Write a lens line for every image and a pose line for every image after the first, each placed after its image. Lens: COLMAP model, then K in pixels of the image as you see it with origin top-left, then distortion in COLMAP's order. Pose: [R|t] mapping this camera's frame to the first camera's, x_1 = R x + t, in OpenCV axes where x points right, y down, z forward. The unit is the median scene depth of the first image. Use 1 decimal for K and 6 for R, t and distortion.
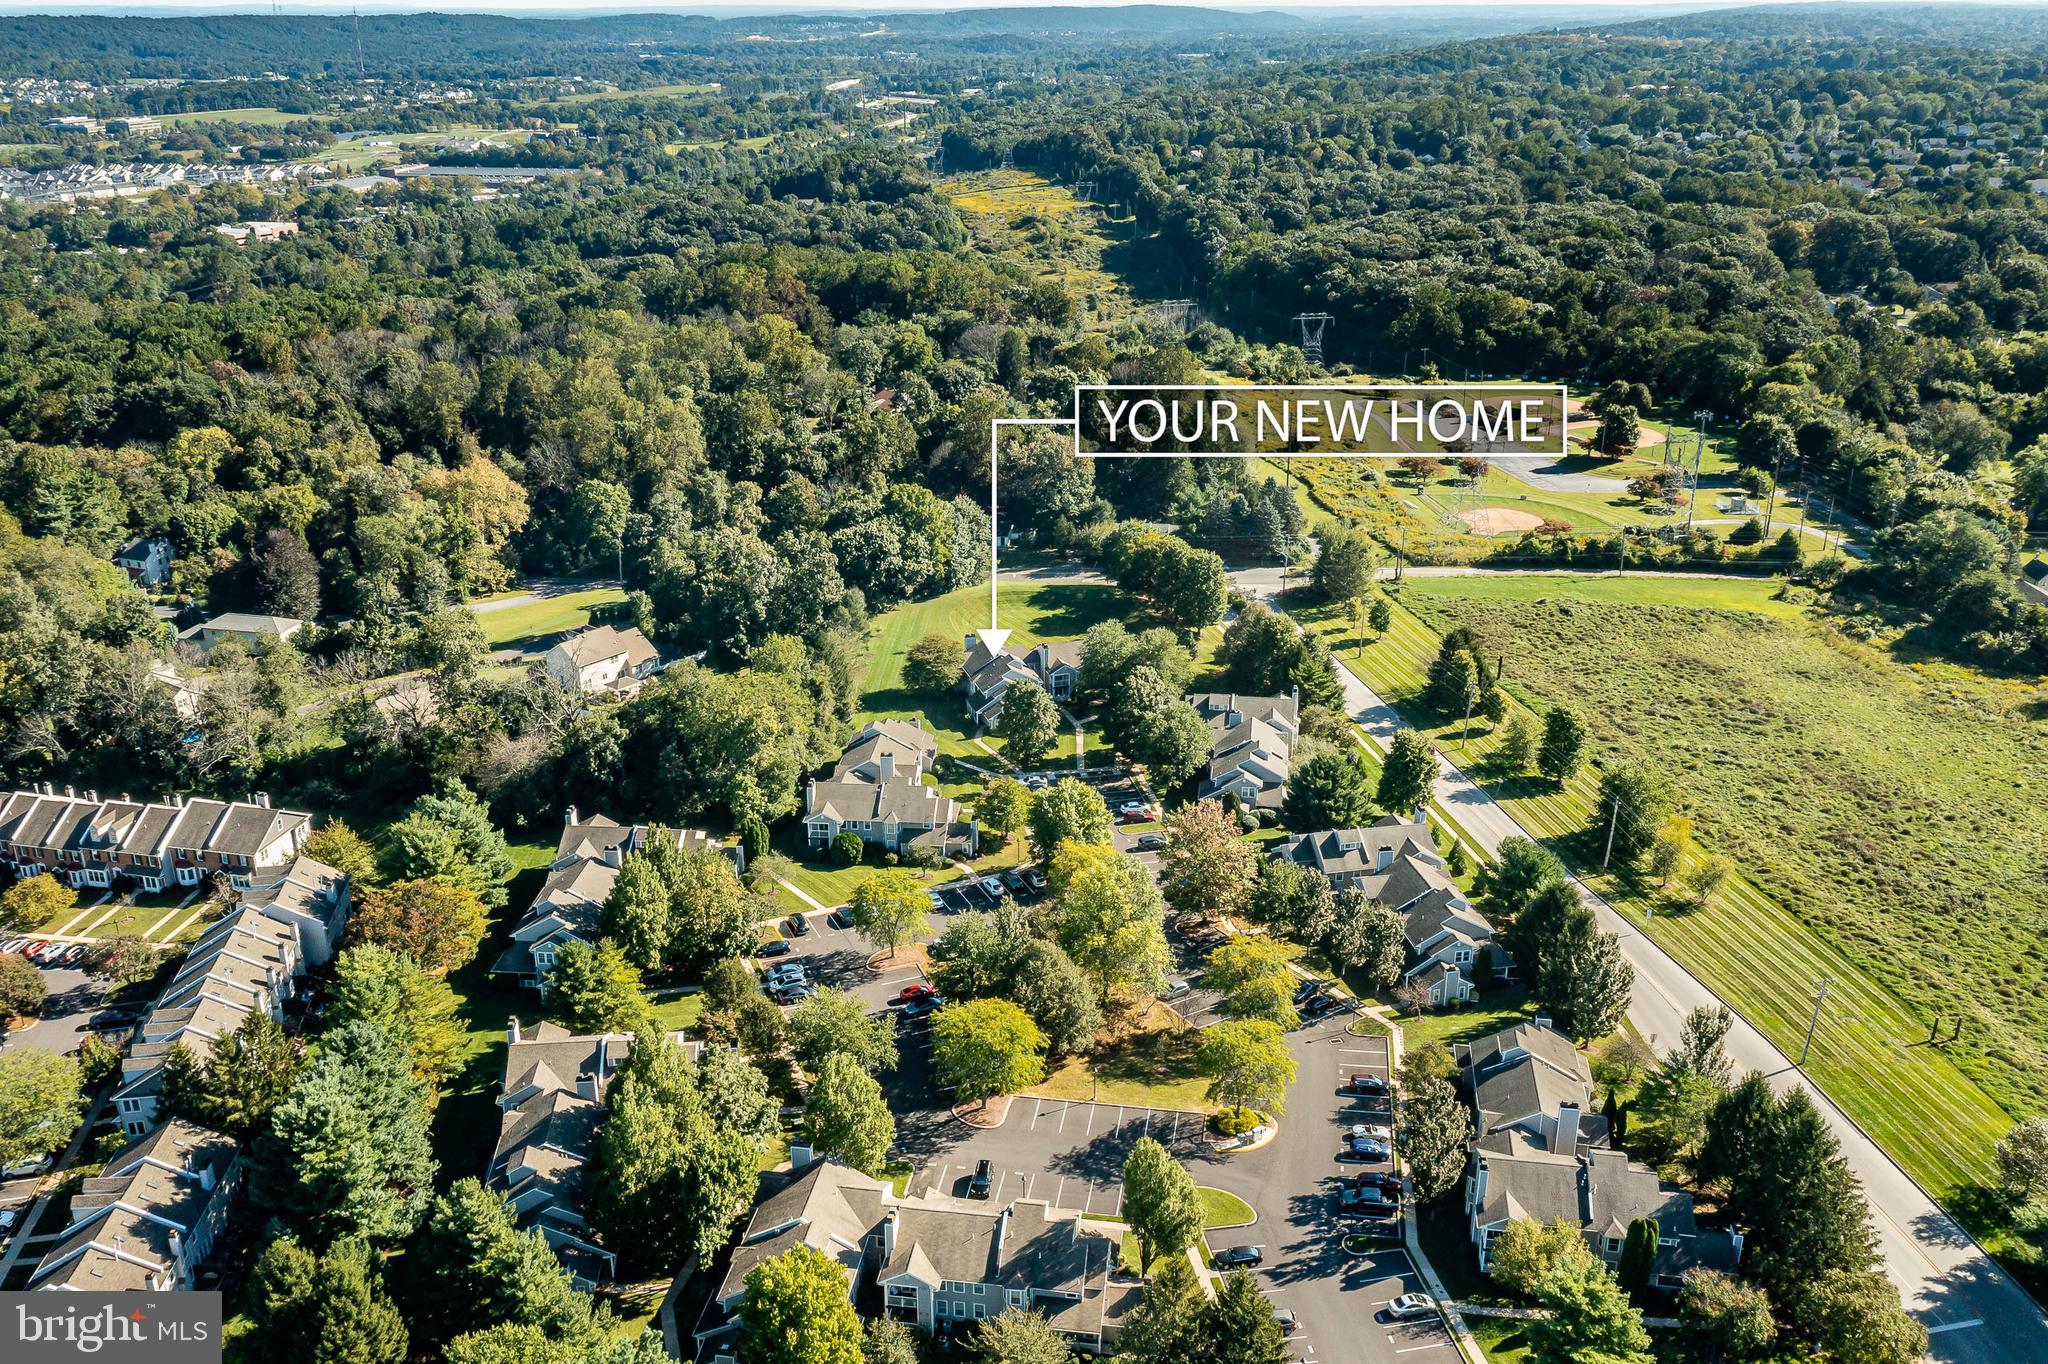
lens RADIAL K [[1739.6, 0, 1016.5], [0, 1739.6, 682.1], [0, 0, 1]] dist [0.005302, 0.019955]
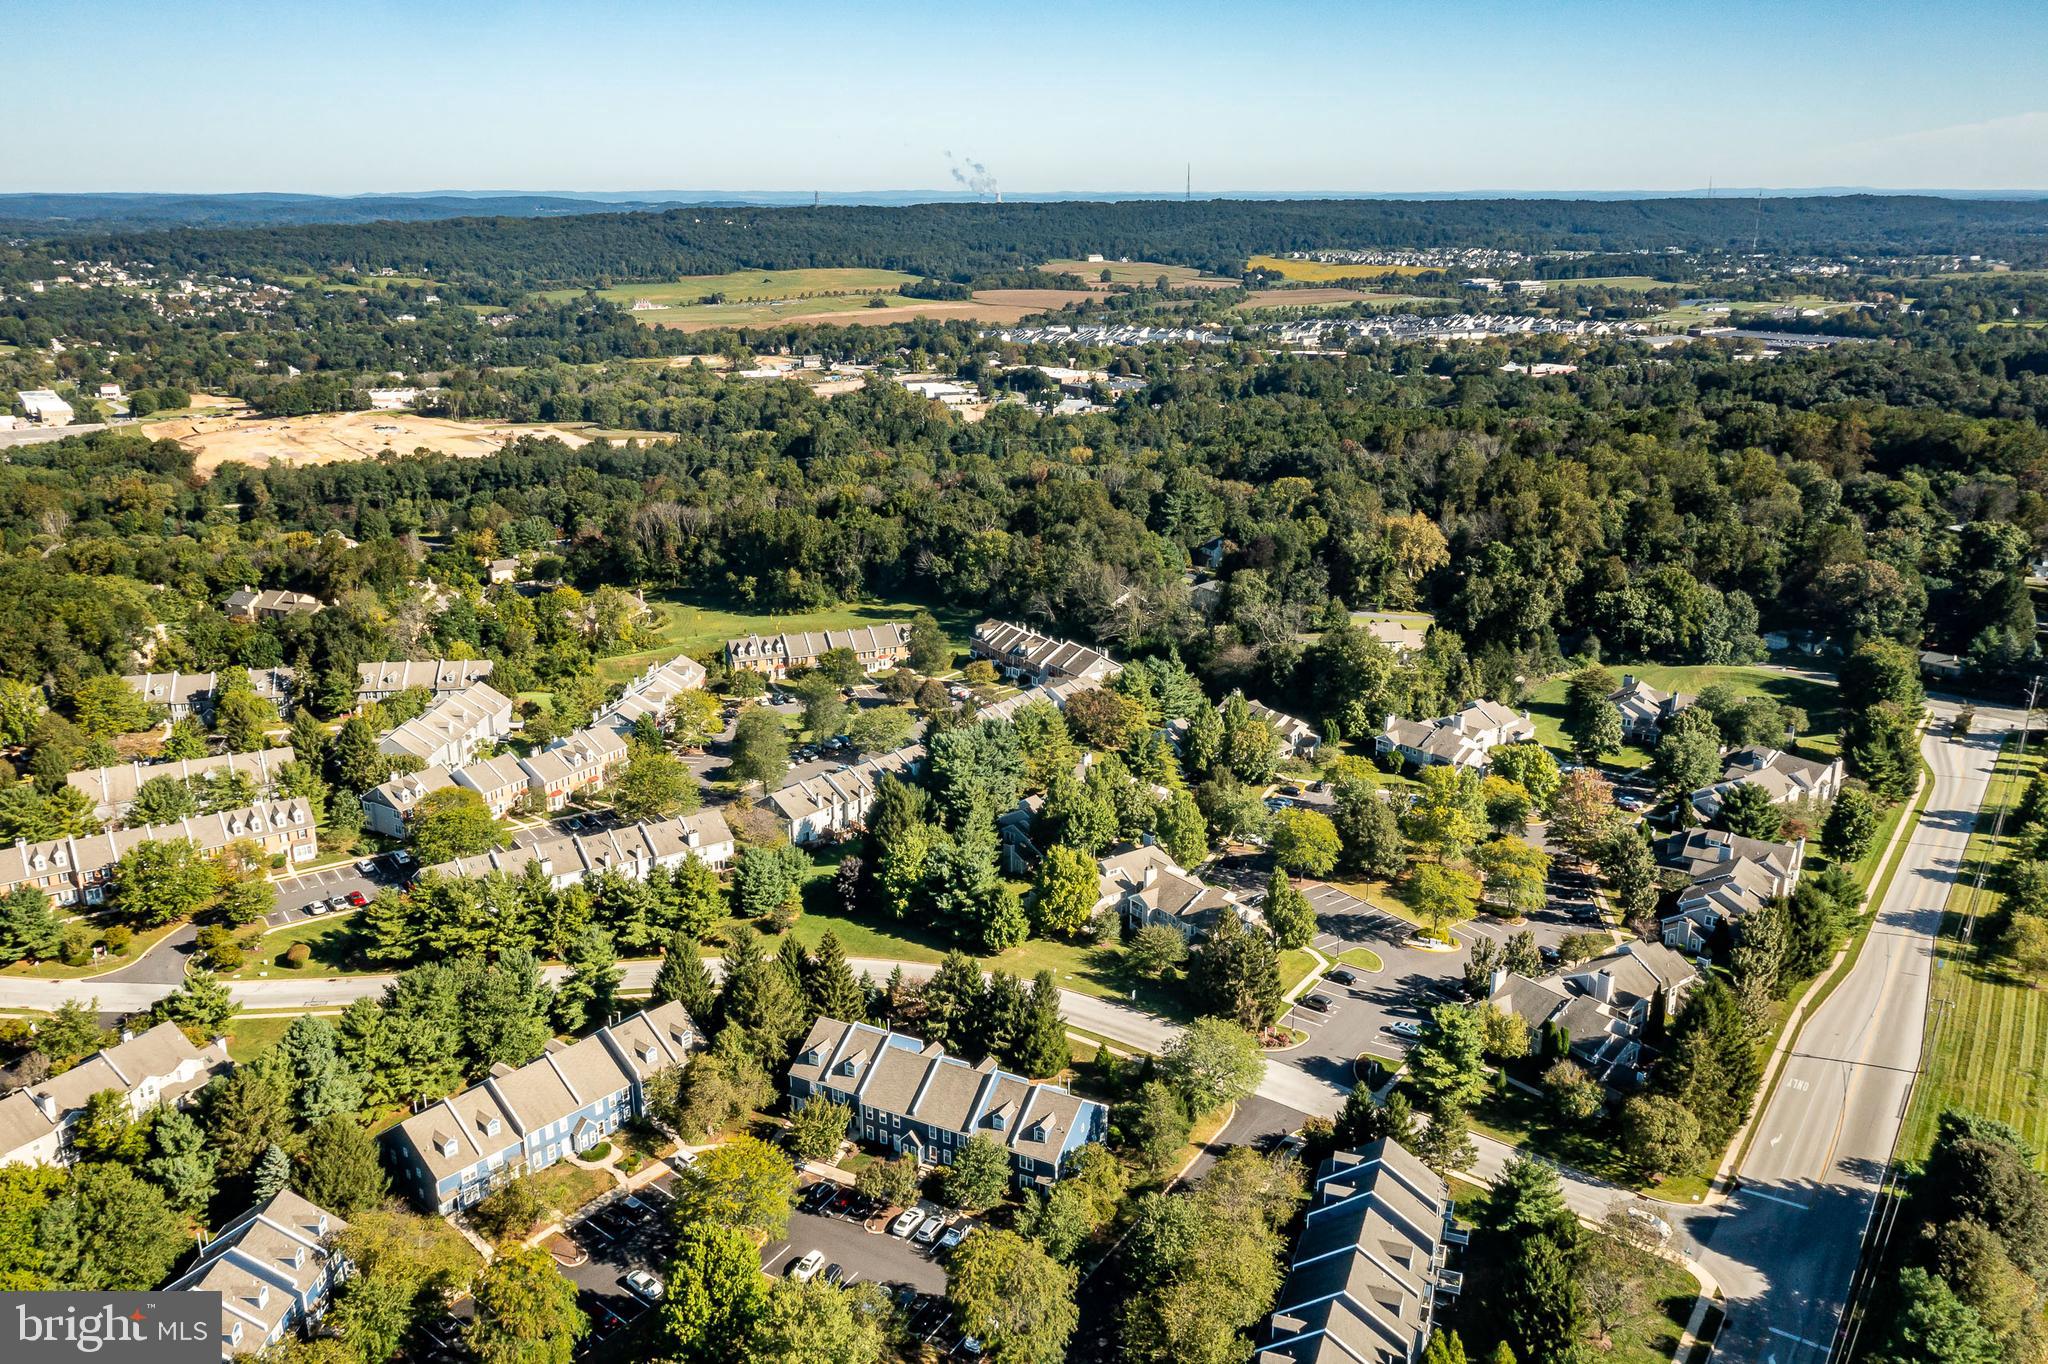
lens RADIAL K [[1610.0, 0, 1028.9], [0, 1610.0, 691.5], [0, 0, 1]] dist [0.000889, 0.020521]
pose [[0.711260, 0.209500, -0.670984, 0.381590], [-0.254658, 0.966507, 0.031827, 0.049141], [0.655178, 0.148235, 0.740789, -0.129970]]
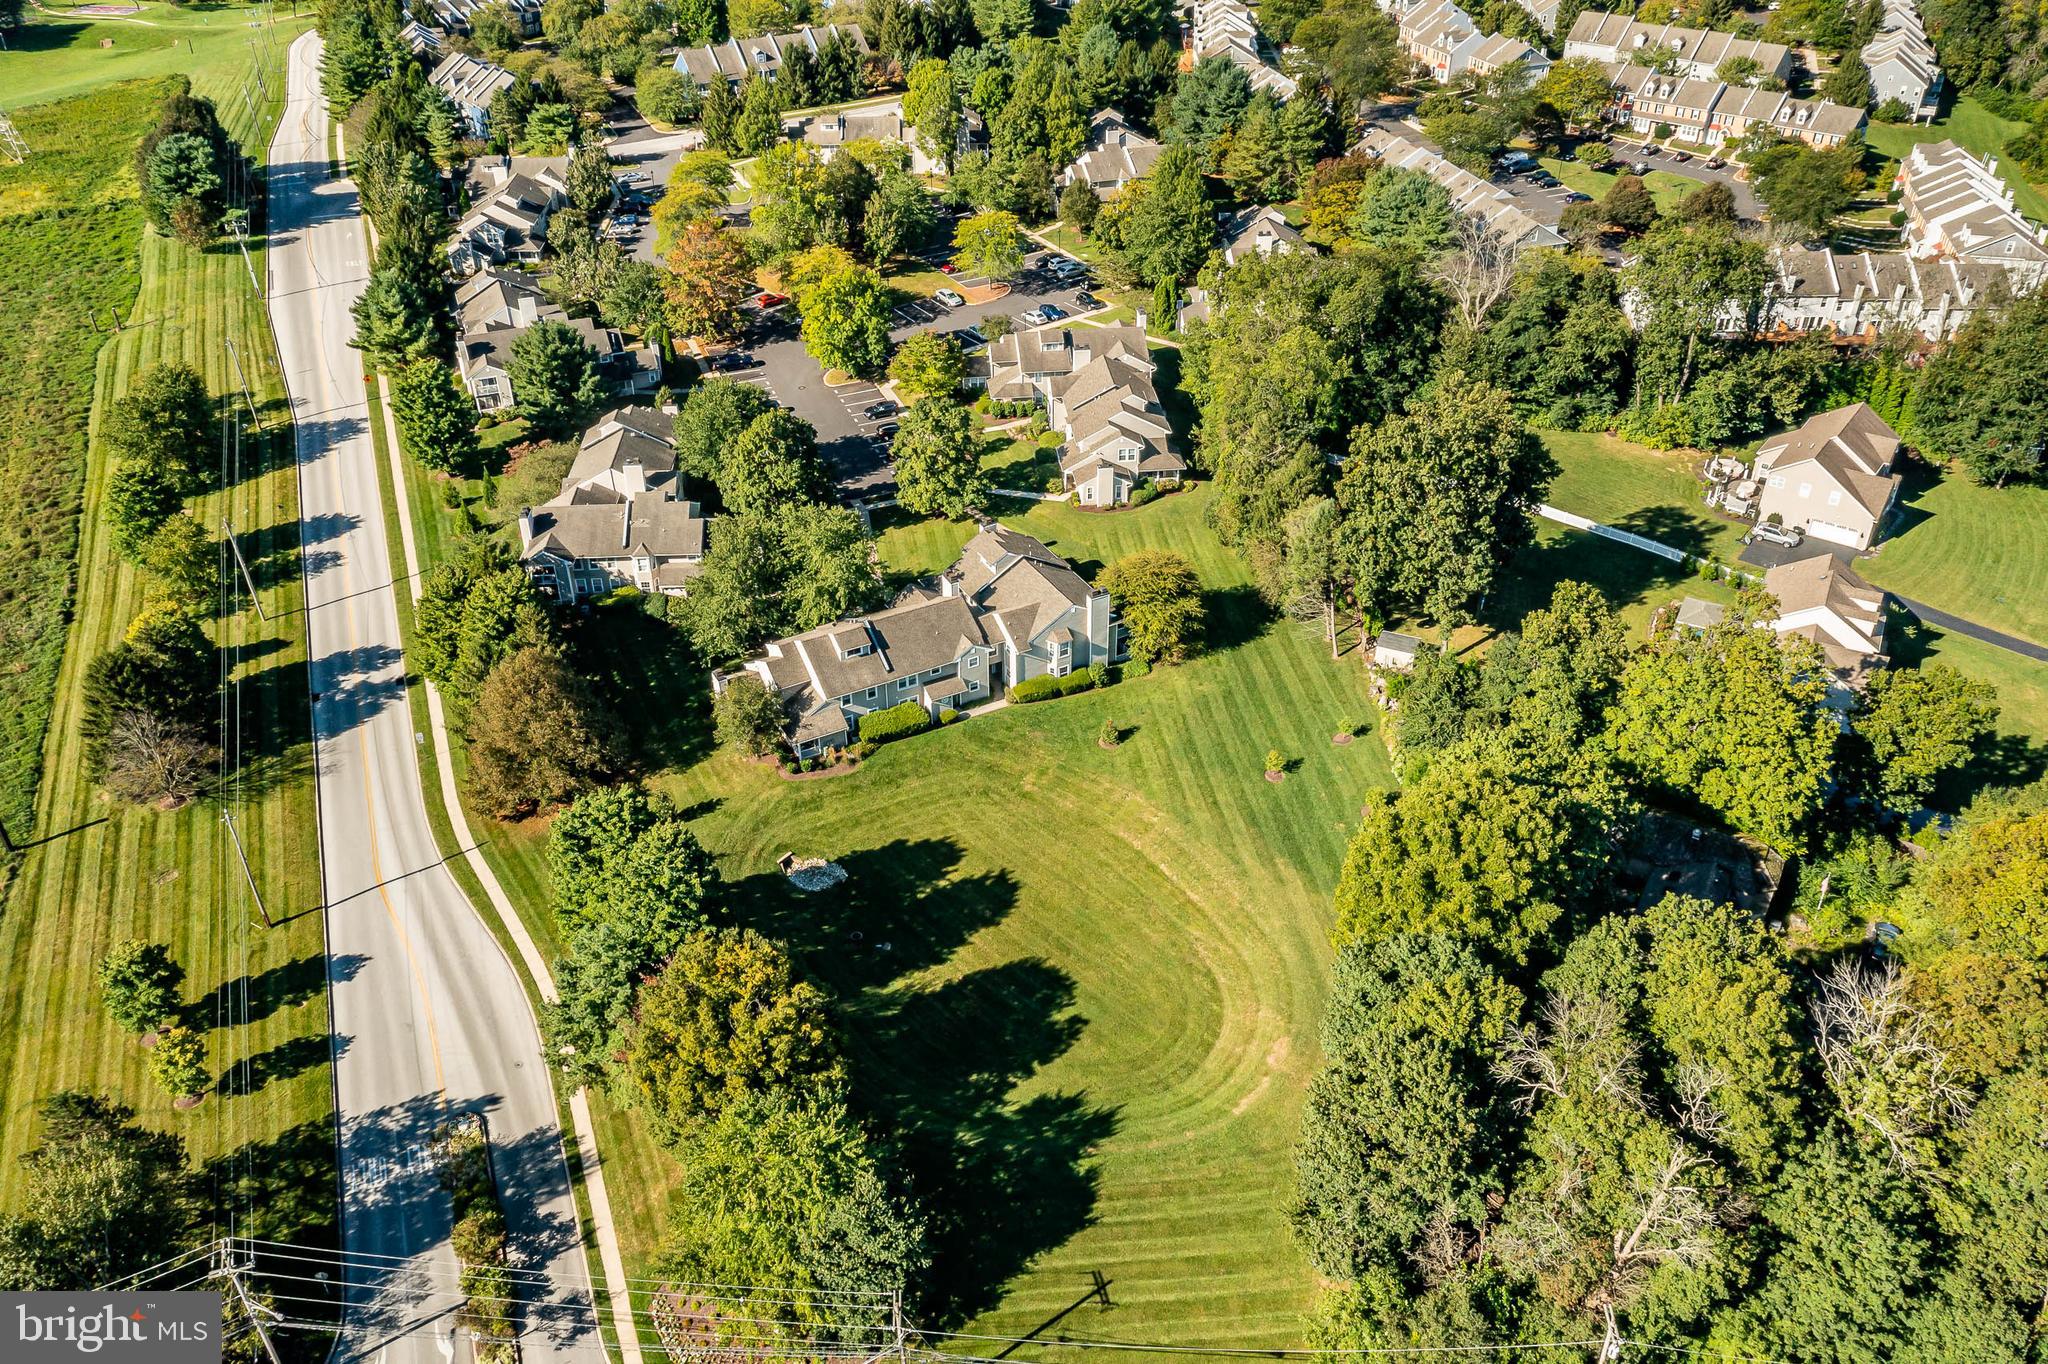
lens RADIAL K [[1610.0, 0, 1012.0], [0, 1610.0, 691.8], [0, 0, 1]] dist [0.000889, 0.020521]
pose [[-0.982362, 0.117488, -0.145472, 0.062282], [-0.054515, 0.564222, 0.823821, -0.347309], [0.178868, 0.817221, -0.547865, 1.085692]]
